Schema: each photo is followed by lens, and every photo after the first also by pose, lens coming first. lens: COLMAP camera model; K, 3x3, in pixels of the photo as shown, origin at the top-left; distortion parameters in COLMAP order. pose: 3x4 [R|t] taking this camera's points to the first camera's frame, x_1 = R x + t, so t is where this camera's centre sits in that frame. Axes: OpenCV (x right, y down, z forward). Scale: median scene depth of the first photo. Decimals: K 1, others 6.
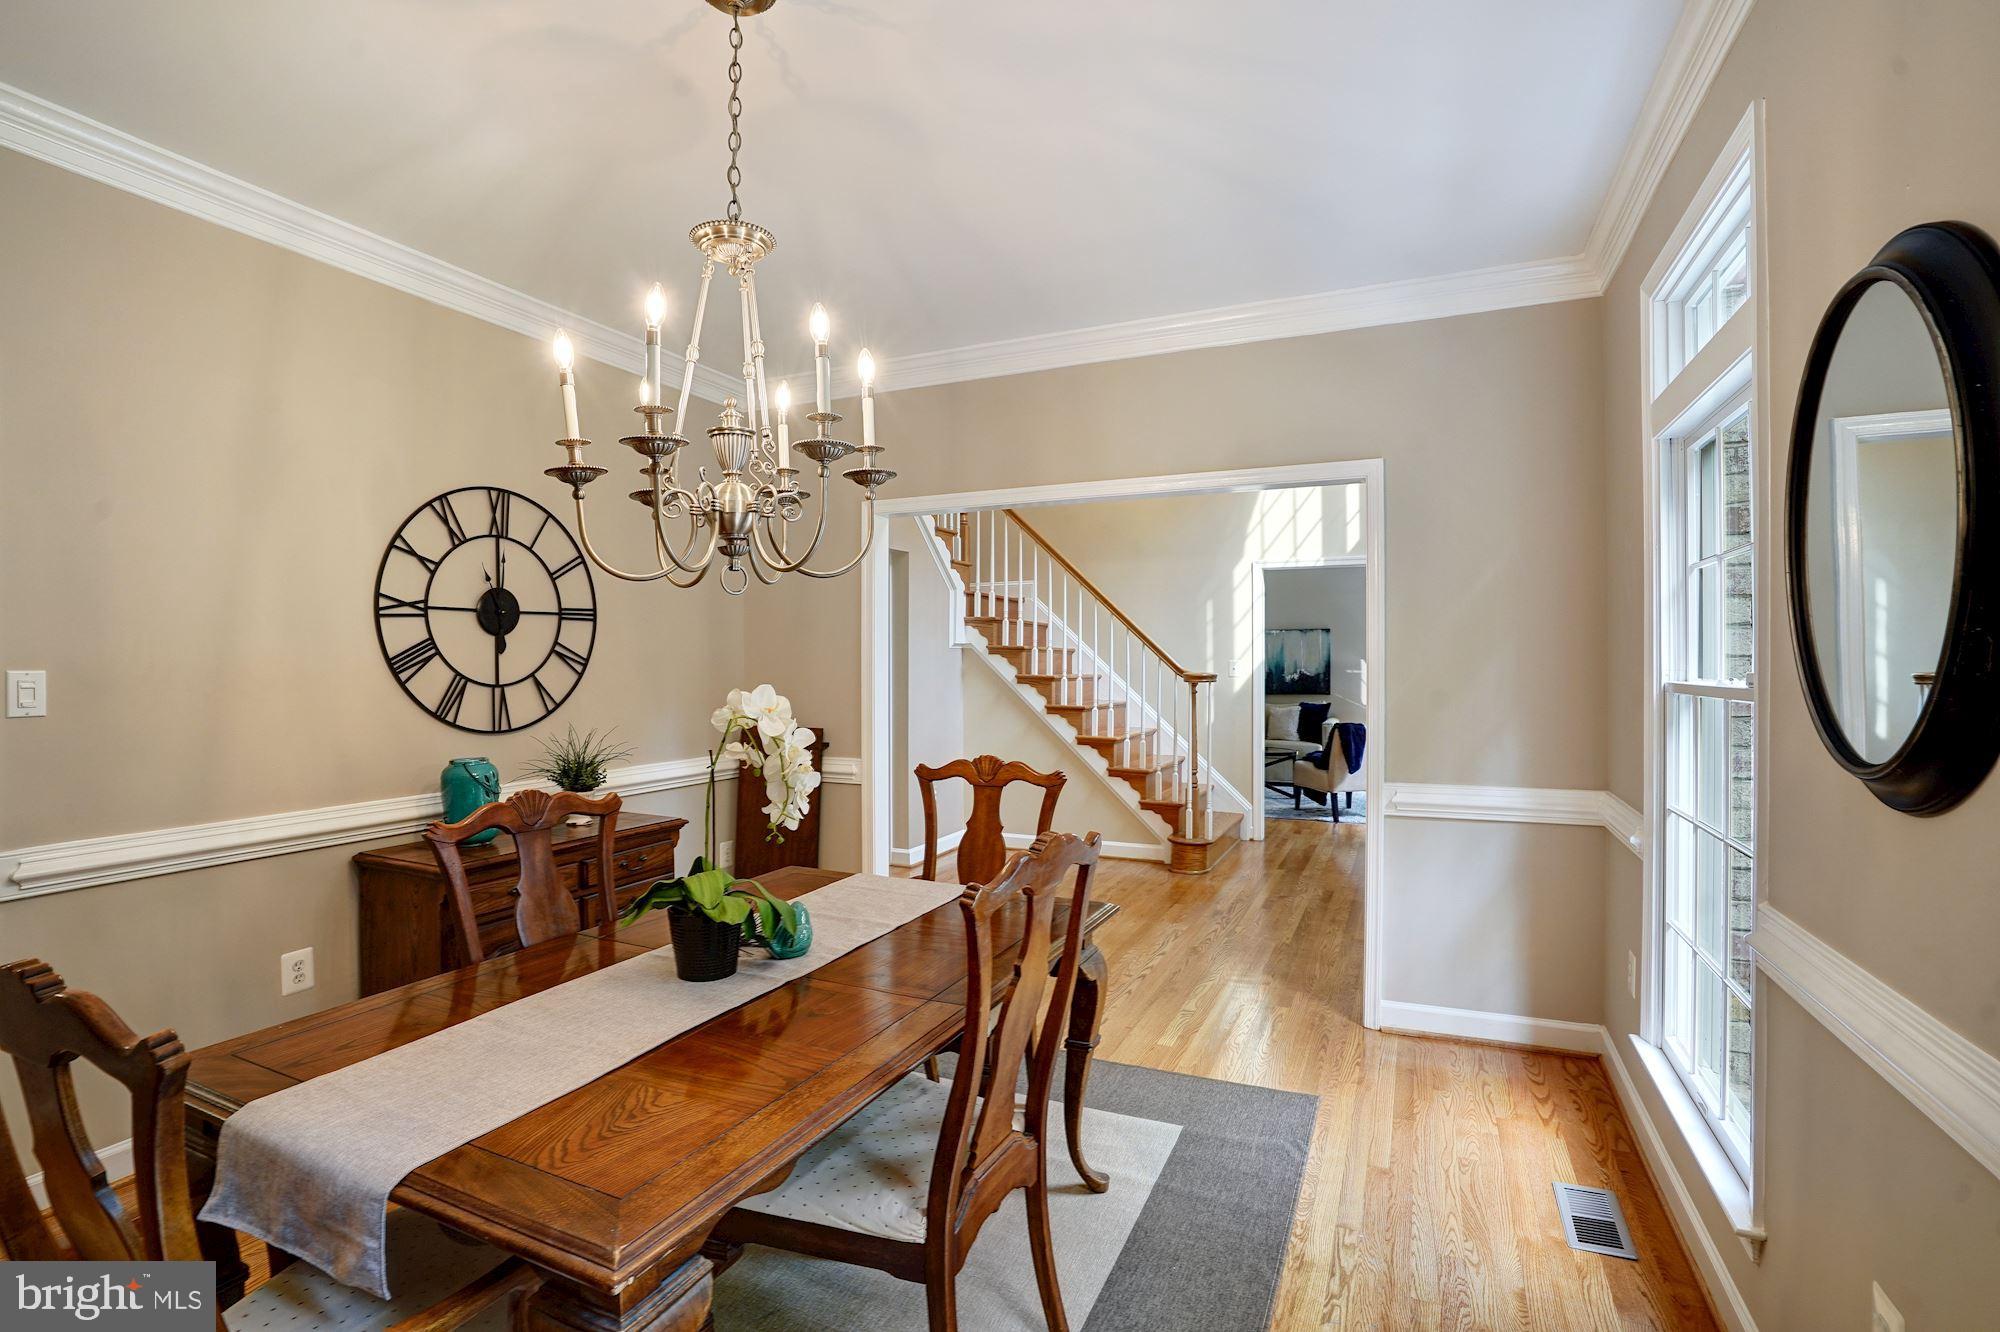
lens RADIAL K [[927.4, 0, 1004.9], [0, 927.4, 661.3], [0, 0, 1]] dist [-0.057470, 0.022211]
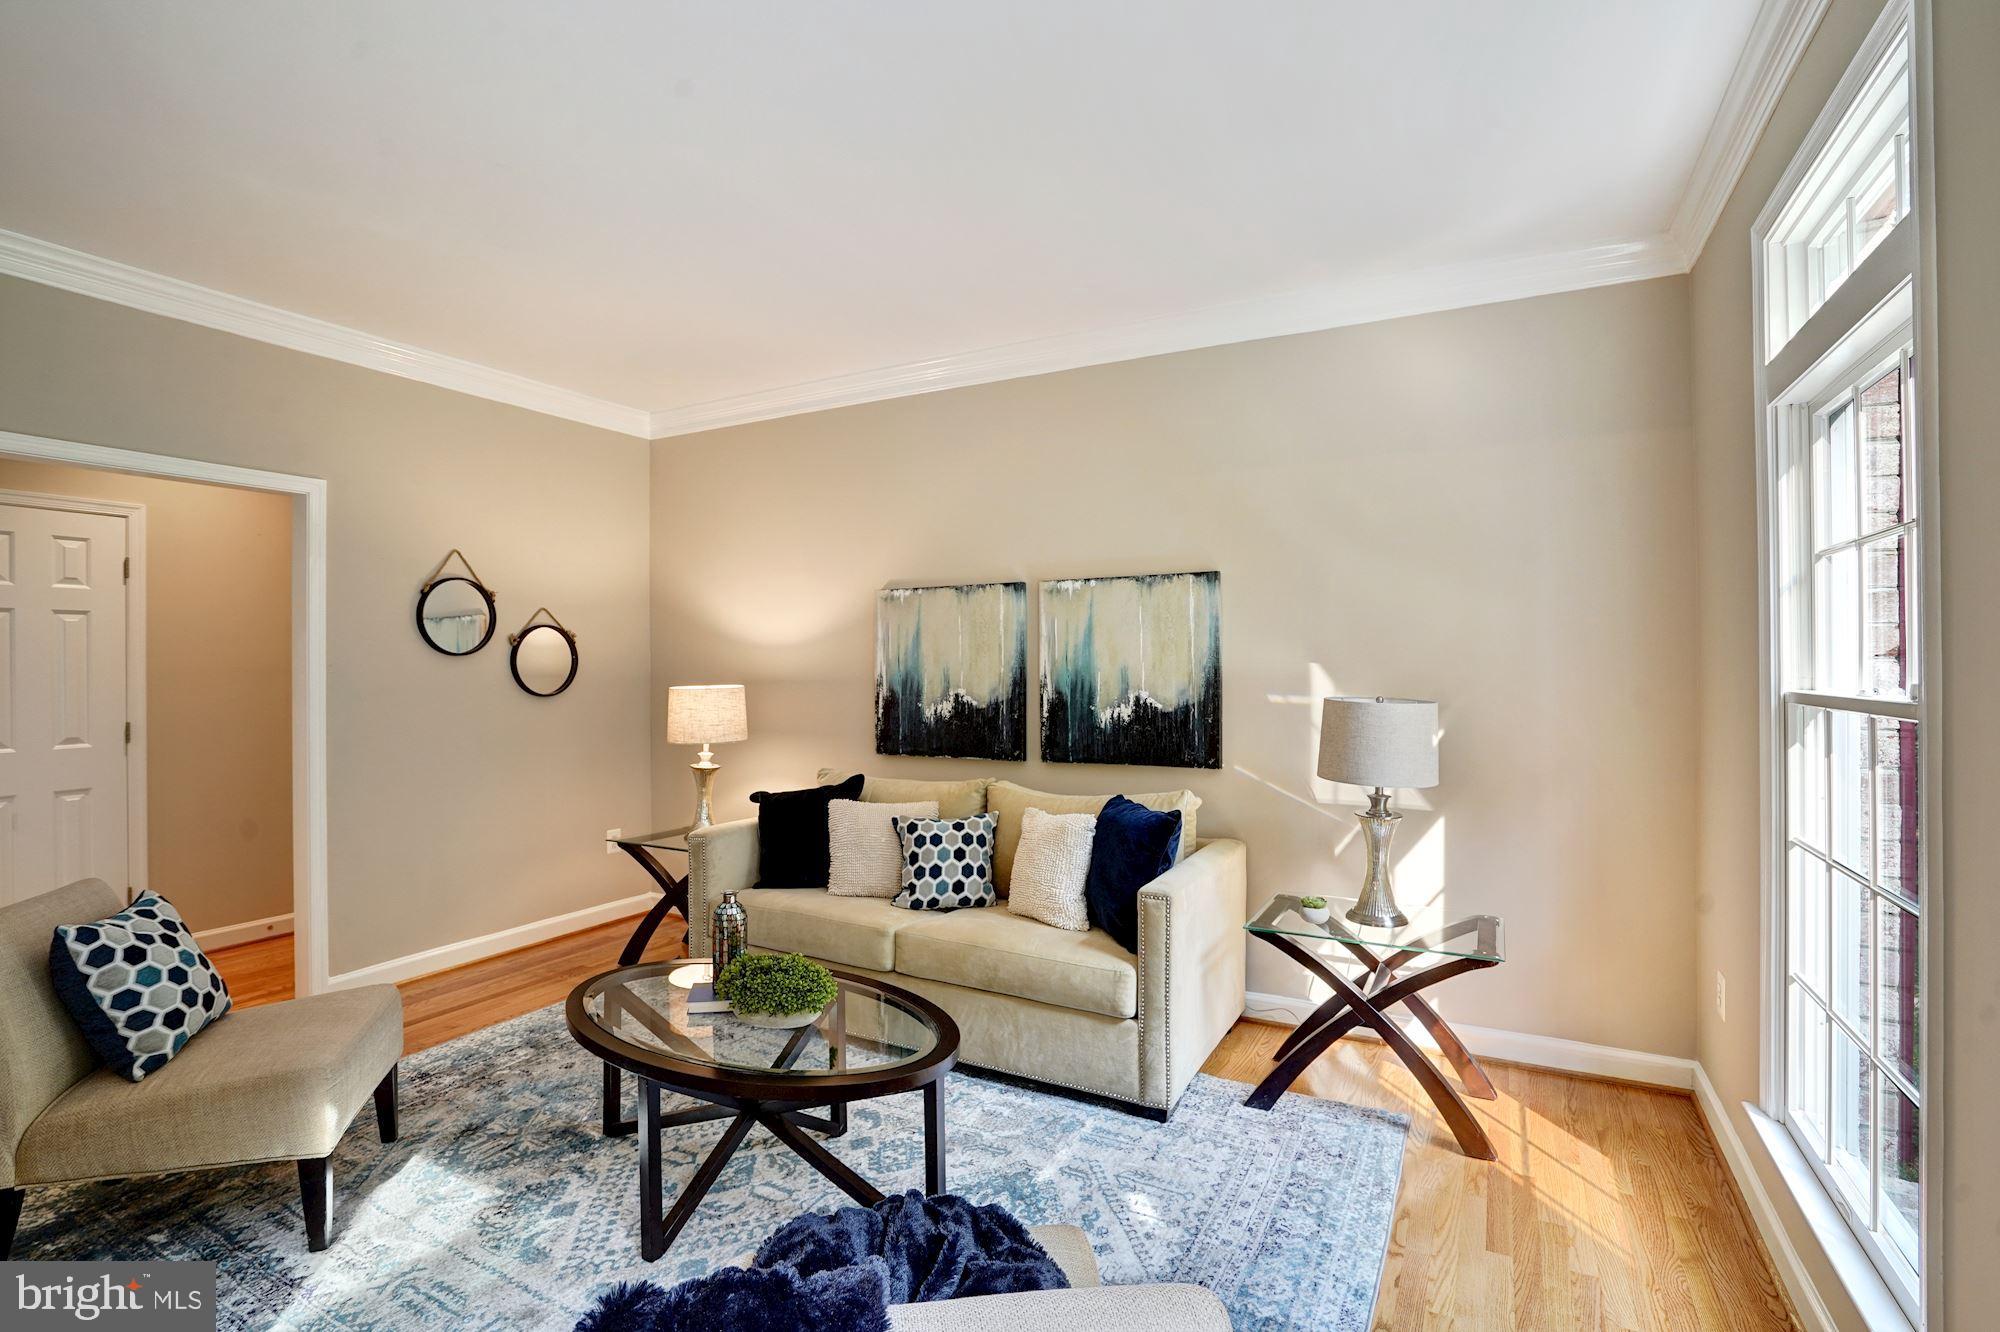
lens RADIAL K [[927.4, 0, 1004.9], [0, 927.4, 661.3], [0, 0, 1]] dist [-0.057470, 0.022211]
pose [[0.998096, -0.001420, -0.061666, 0.450715], [0.000998, 0.999976, -0.006871, -0.000583], [0.061674, 0.006796, 0.998073, 1.002269]]
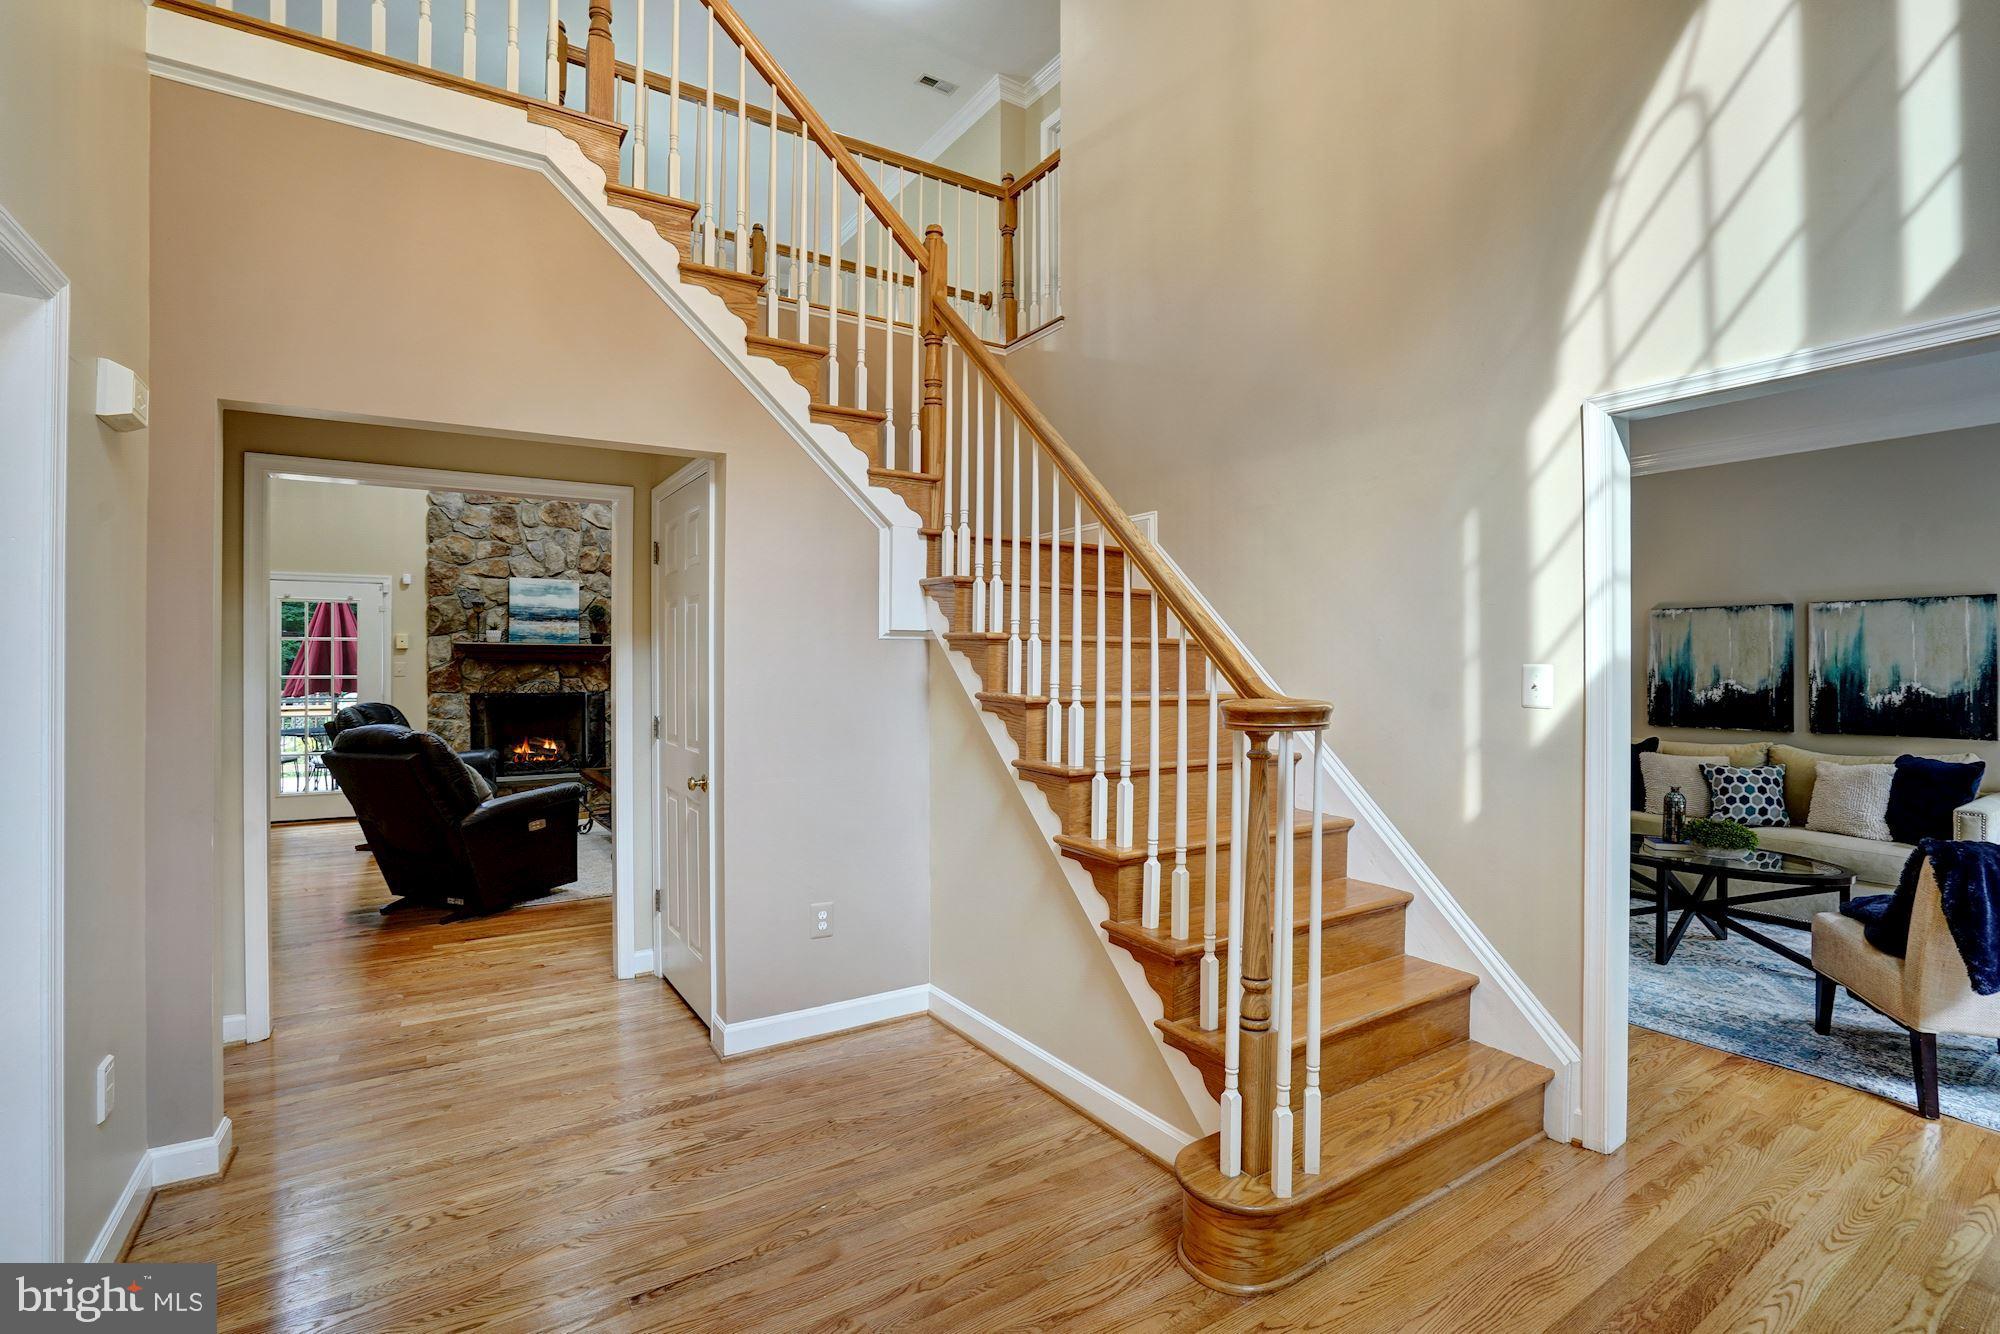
lens RADIAL K [[927.4, 0, 1004.9], [0, 927.4, 662.3], [0, 0, 1]] dist [-0.057470, 0.022211]
pose [[0.846889, 0.002319, -0.531765, 0.265184], [-0.002711, 0.999996, 0.000042, -0.001190], [0.531763, 0.001406, 0.846892, 0.564630]]
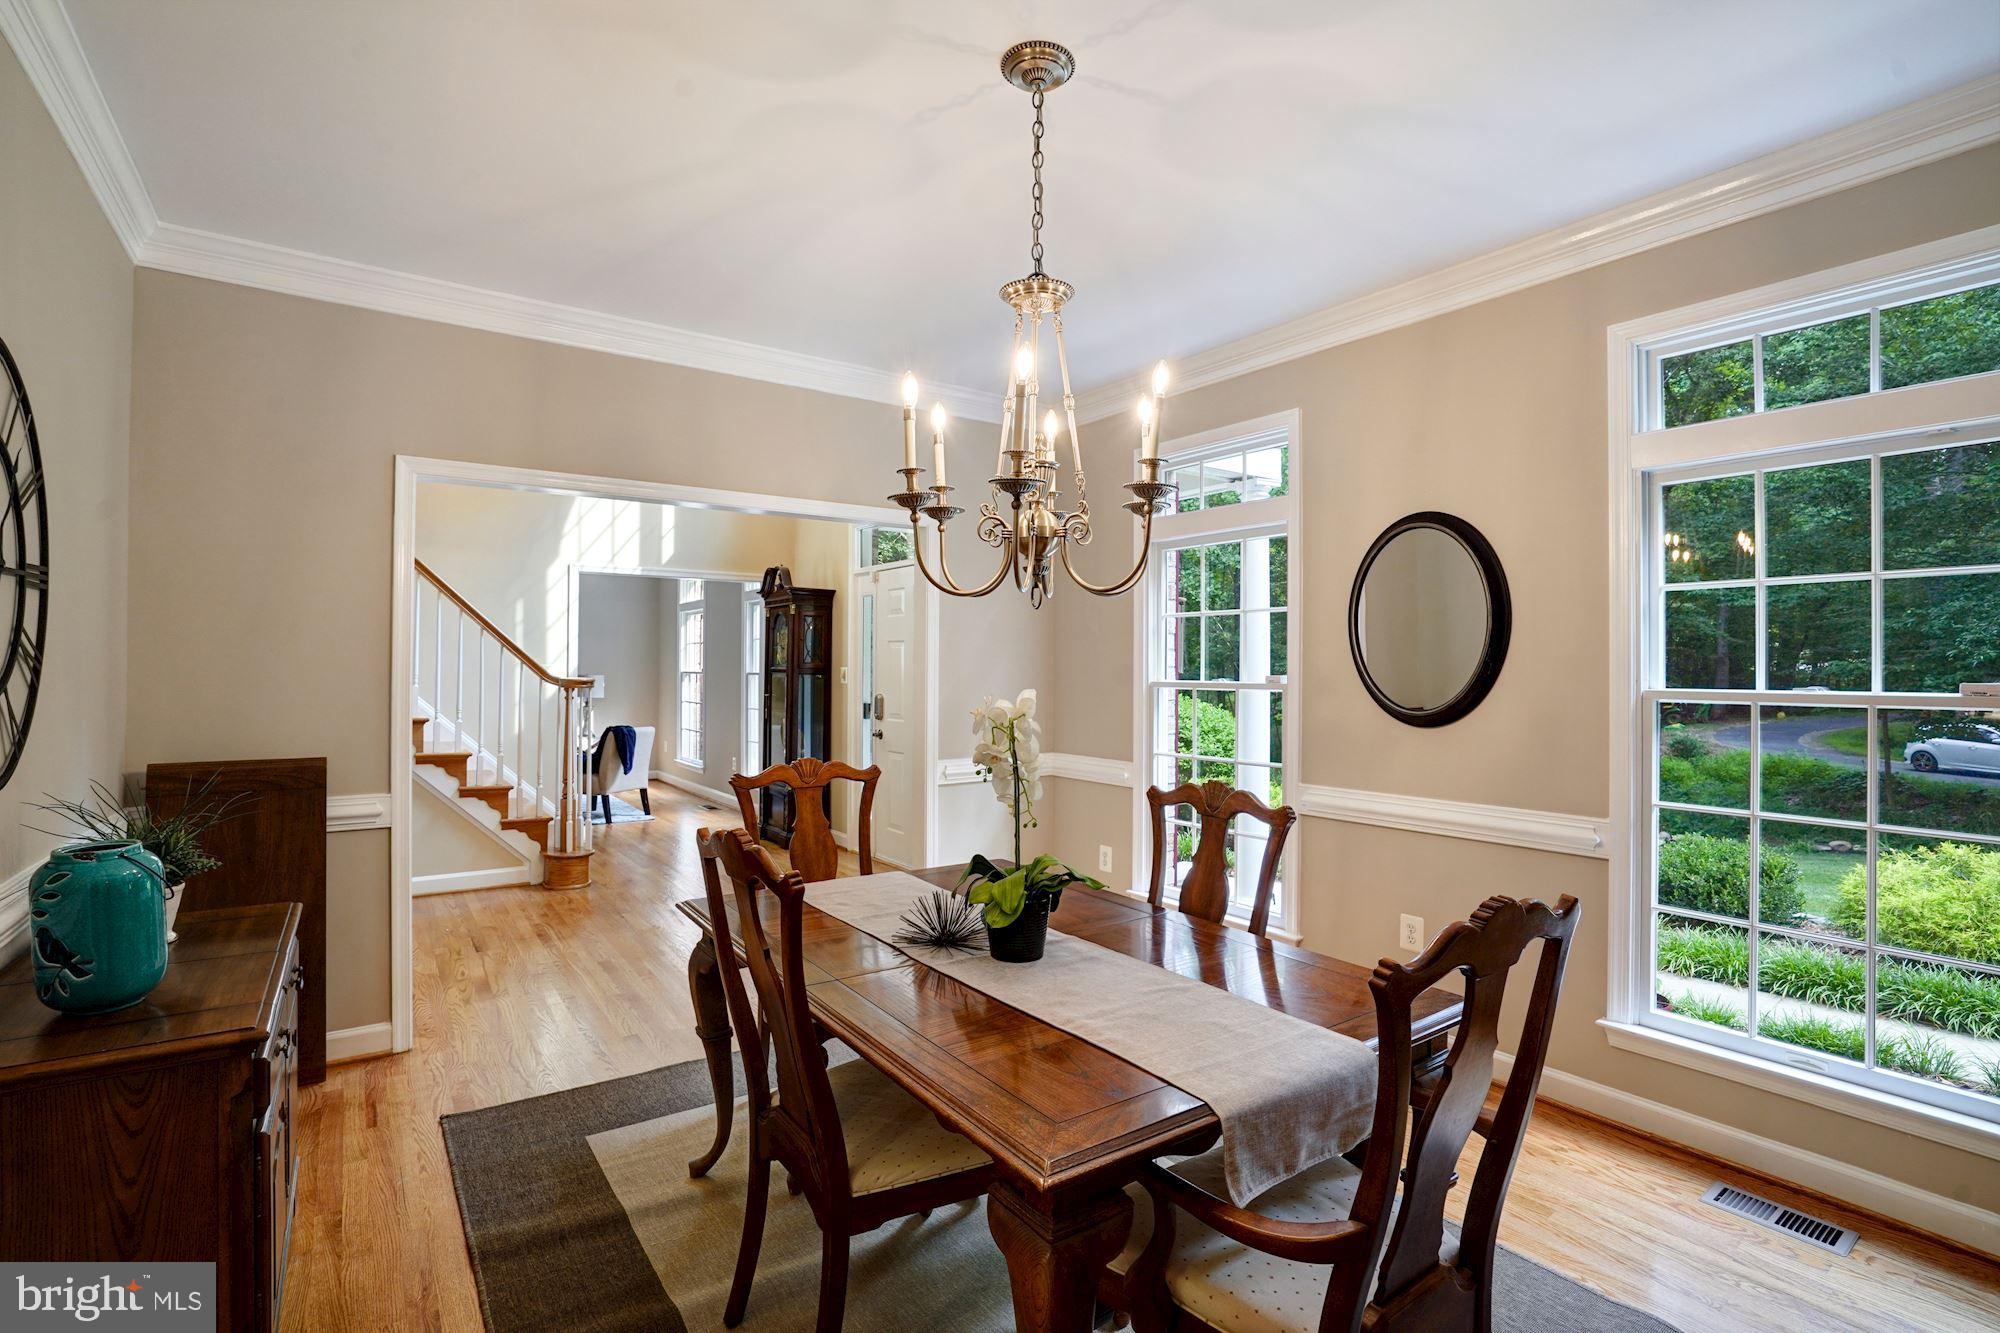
lens RADIAL K [[939.4, 0, 1006.0], [0, 939.4, 660.2], [0, 0, 1]] dist [-0.051598, 0.017405]
pose [[0.505780, 0.010334, 0.862601, -0.341721], [-0.007248, 0.999944, -0.007729, -0.001705], [-0.862632, -0.002342, 0.505826, 0.107320]]
